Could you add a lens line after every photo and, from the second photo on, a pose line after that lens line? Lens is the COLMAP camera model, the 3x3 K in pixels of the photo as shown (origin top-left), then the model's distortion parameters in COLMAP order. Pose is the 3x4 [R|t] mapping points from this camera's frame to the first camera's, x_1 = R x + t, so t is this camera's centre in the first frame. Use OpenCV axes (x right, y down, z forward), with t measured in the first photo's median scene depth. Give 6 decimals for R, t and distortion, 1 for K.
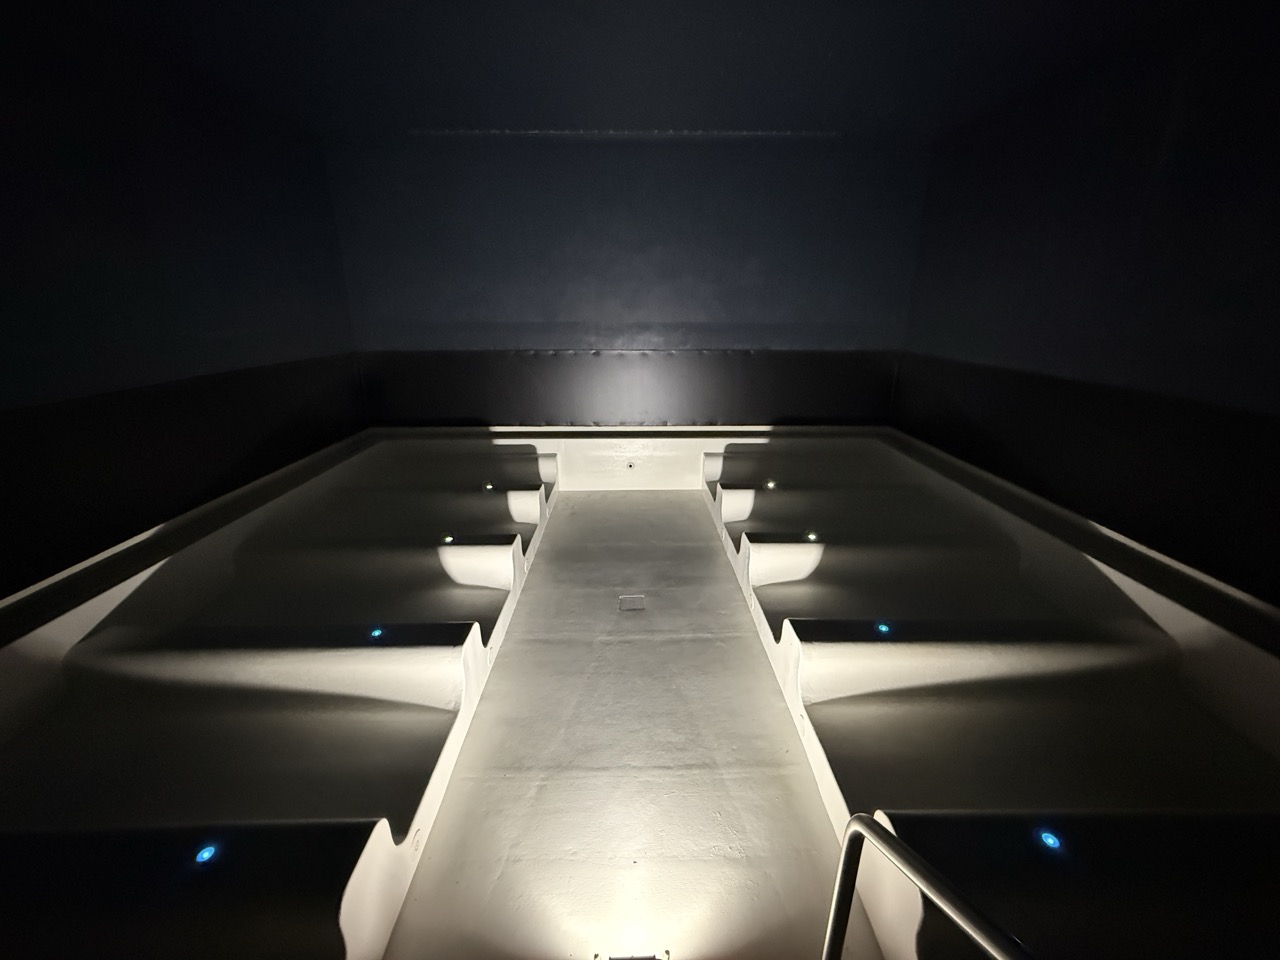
lens RADIAL K [[517.4, 0, 639.7], [0, 517.4, 469.4], [0, 0, 1]] dist [0.005042, -0.000255]
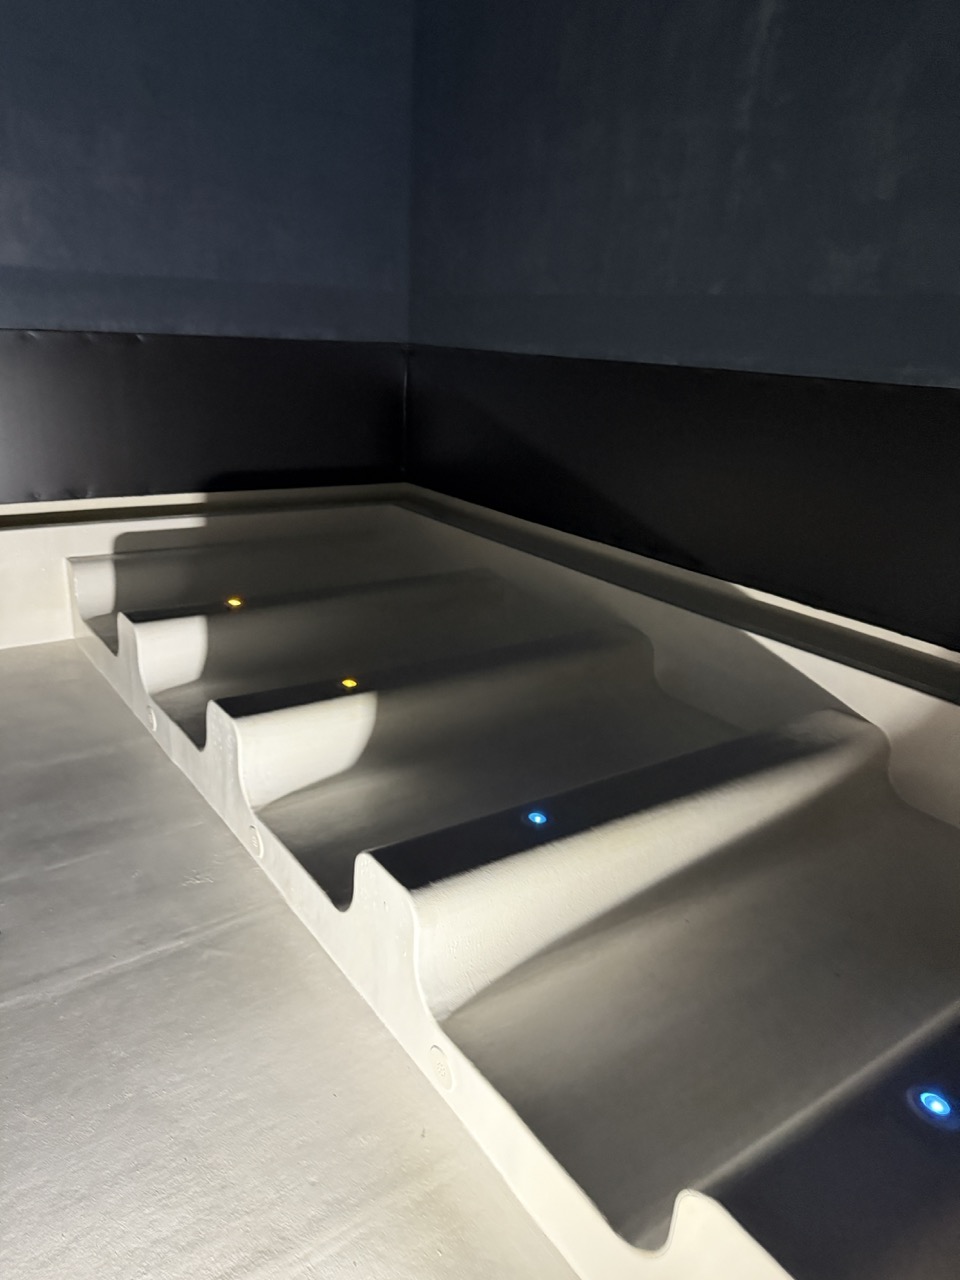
lens RADIAL K [[901.6, 0, 447.5], [0, 901.6, 635.8], [0, 0, 1]] dist [0.061744, -0.063673]
pose [[0.836352, -0.142462, 0.529358, -0.043109], [0.129484, 0.989656, 0.061762, 0.043343], [-0.532681, 0.016888, 0.846147, 0.209393]]
